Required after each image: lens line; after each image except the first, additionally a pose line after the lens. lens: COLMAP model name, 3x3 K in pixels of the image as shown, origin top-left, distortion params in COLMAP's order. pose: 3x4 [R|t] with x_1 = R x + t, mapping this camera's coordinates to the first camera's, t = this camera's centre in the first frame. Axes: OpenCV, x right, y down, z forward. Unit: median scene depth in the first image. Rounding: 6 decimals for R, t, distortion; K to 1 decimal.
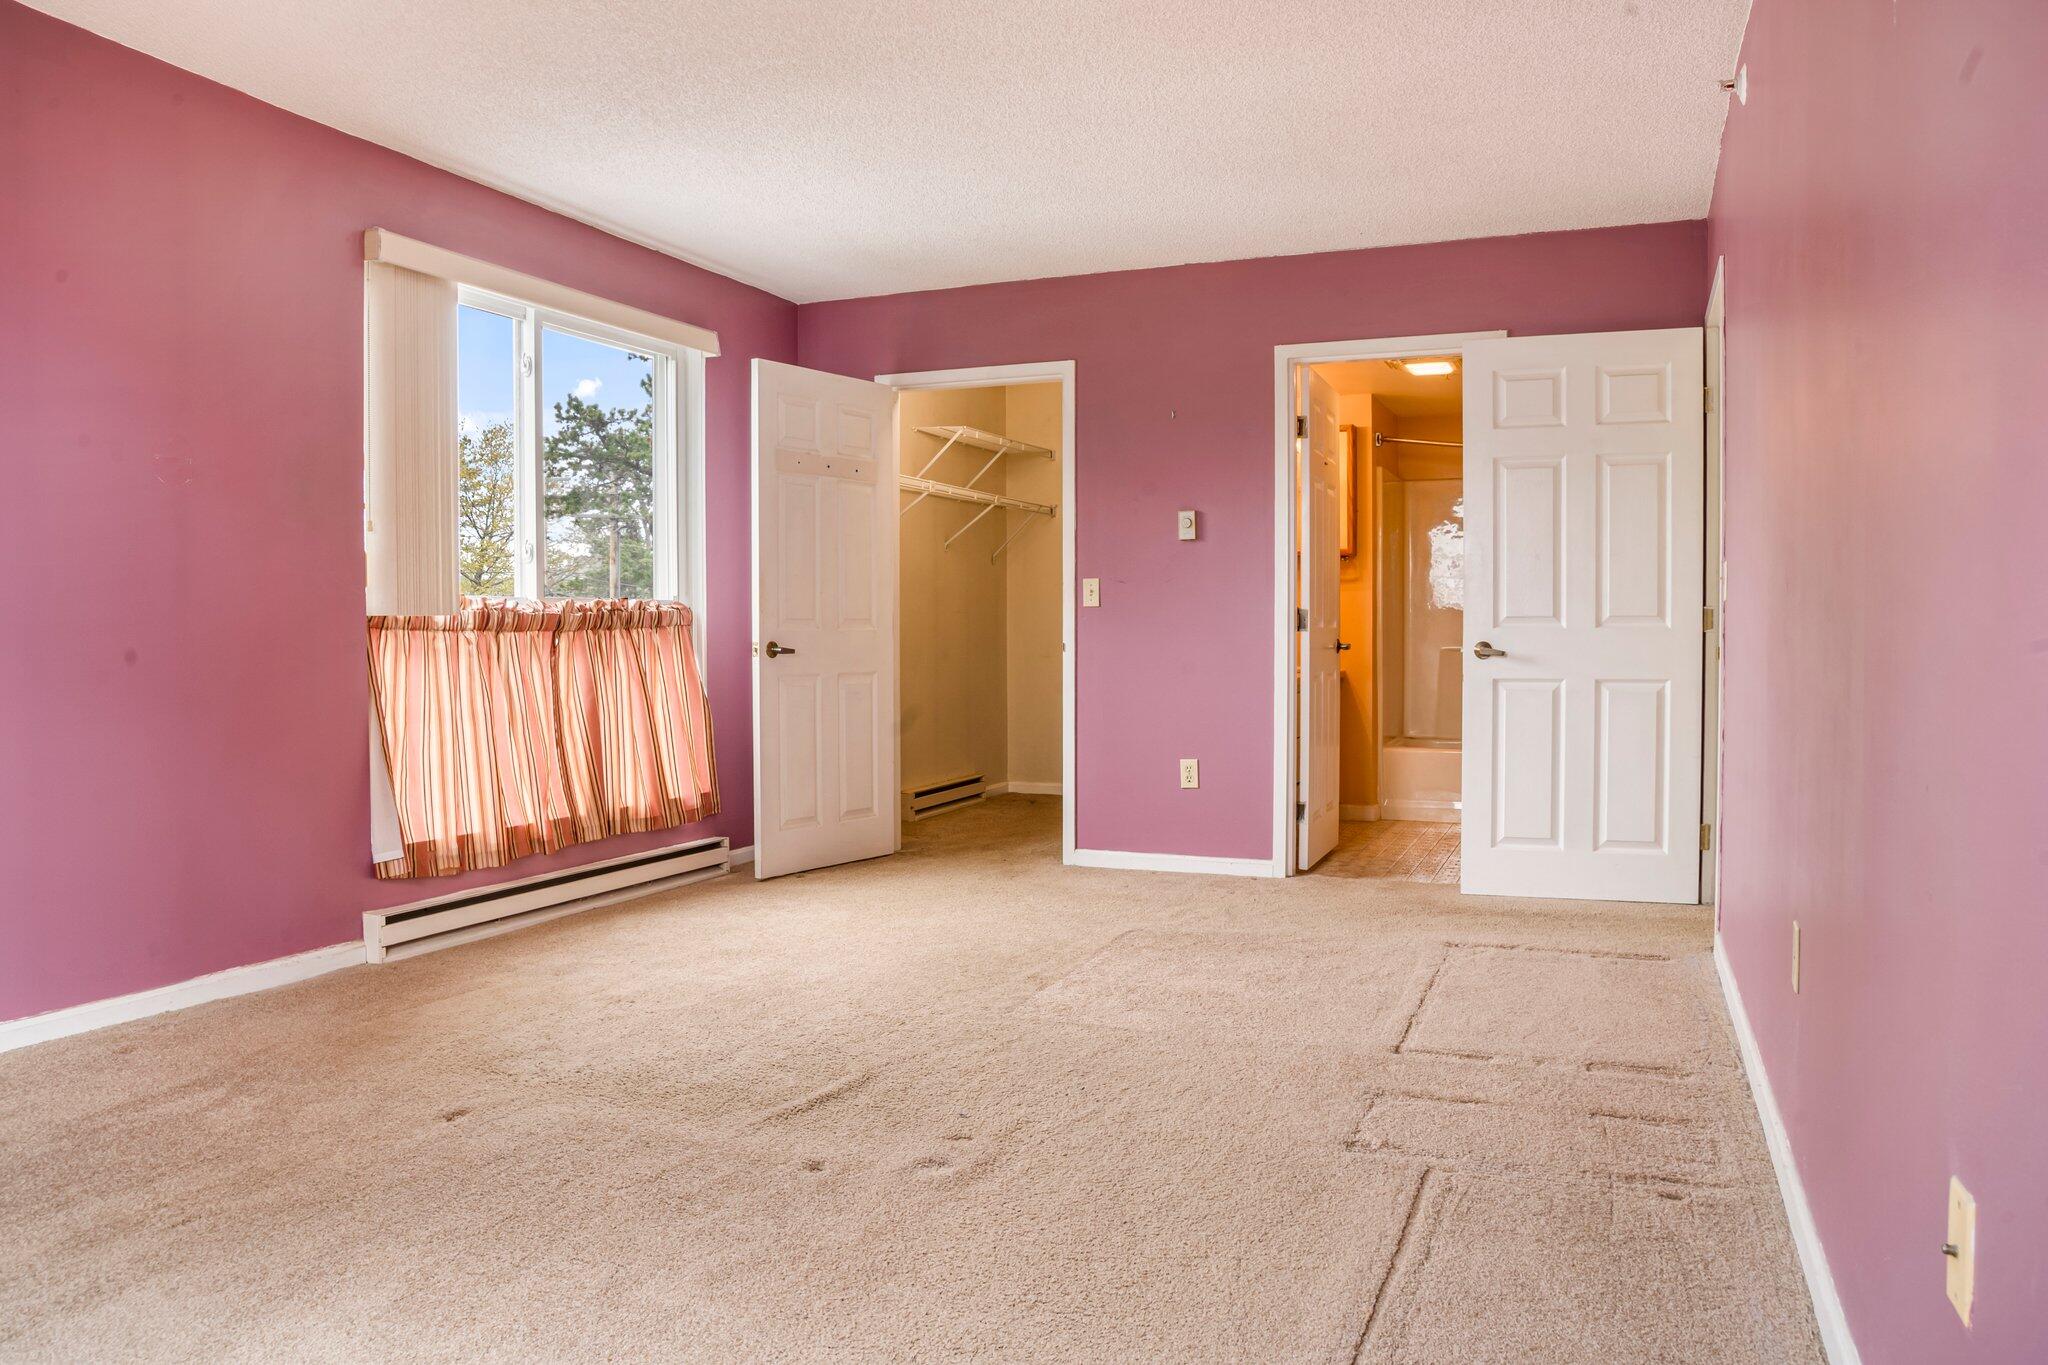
lens RADIAL K [[1453.0, 0, 1006.9], [0, 1453.0, 691.5], [0, 0, 1]] dist [-0.091410, 0.058868]
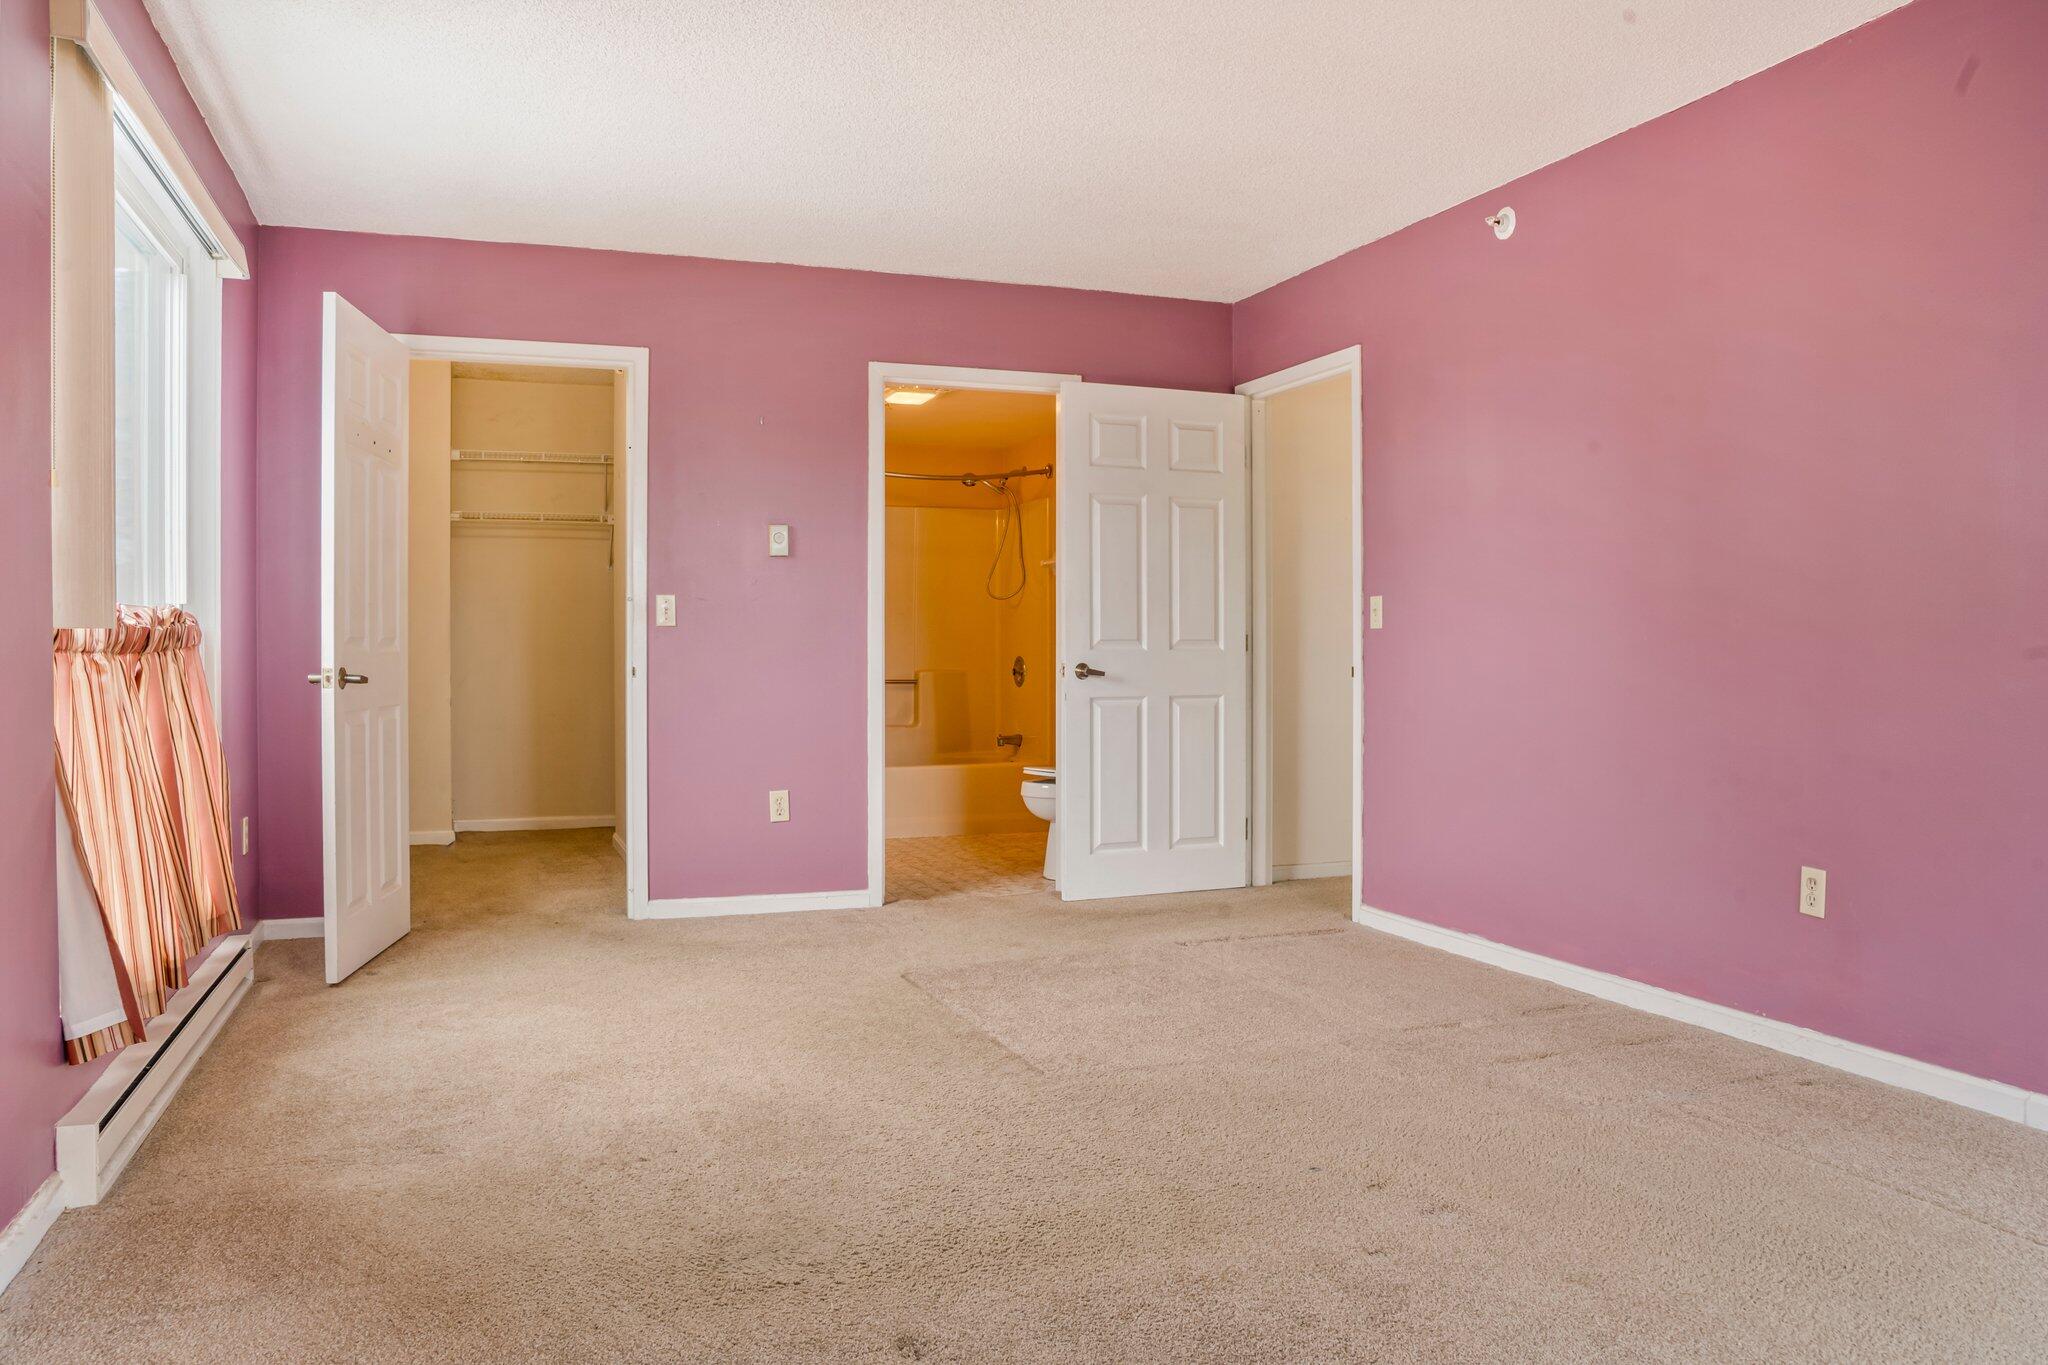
lens RADIAL K [[1453.0, 0, 1009.9], [0, 1453.0, 668.3], [0, 0, 1]] dist [-0.091410, 0.058868]
pose [[0.743297, -0.007132, 0.668924, -0.432868], [0.027488, 0.999424, -0.019888, -0.010554], [-0.668397, 0.033170, 0.743065, 0.231625]]
